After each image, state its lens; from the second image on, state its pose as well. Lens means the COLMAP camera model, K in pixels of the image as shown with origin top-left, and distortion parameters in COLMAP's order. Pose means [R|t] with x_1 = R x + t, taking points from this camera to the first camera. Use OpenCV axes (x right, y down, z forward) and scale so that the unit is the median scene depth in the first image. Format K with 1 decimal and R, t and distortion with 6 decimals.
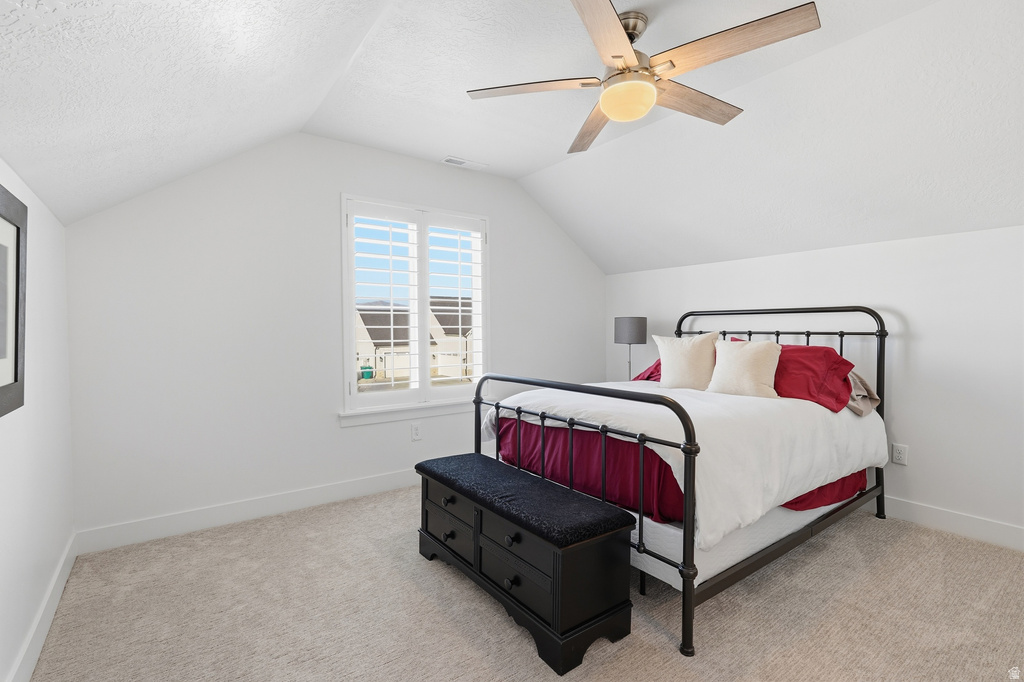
lens RADIAL K [[469.8, 0, 512.0], [0, 469.8, 341.0], [0, 0, 1]] dist [-0.014605, 0.008580]
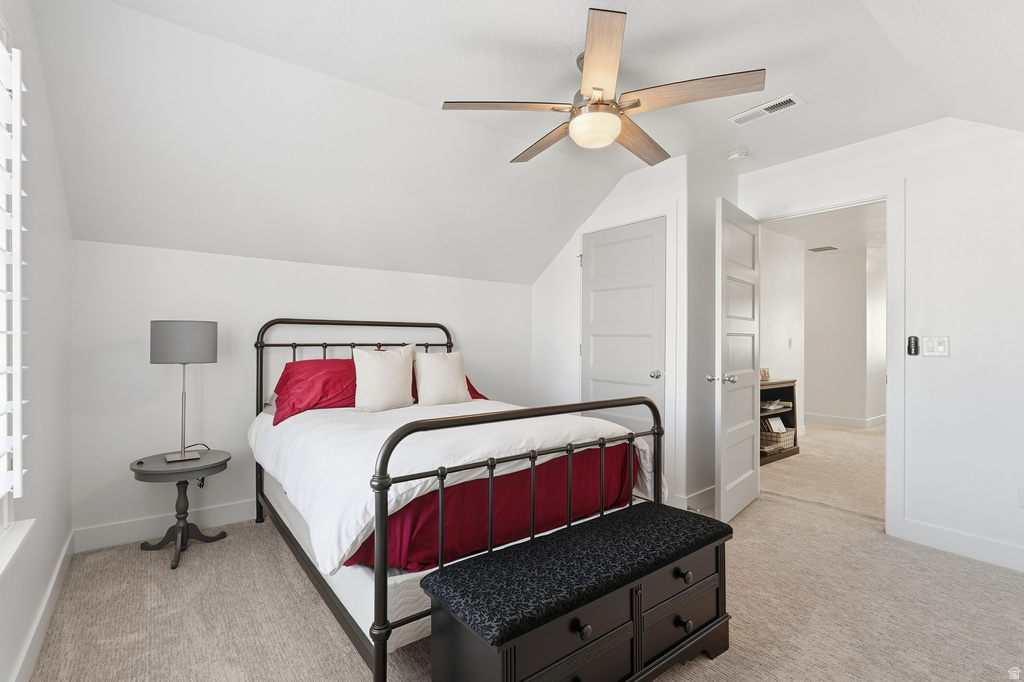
lens RADIAL K [[469.8, 0, 512.0], [0, 469.8, 341.0], [0, 0, 1]] dist [-0.014605, 0.008580]
pose [[-0.022172, 0.000836, 0.999754, -0.555428], [0.023615, 0.999721, -0.000312, -0.021259], [-0.999475, 0.023602, -0.022186, 0.837735]]
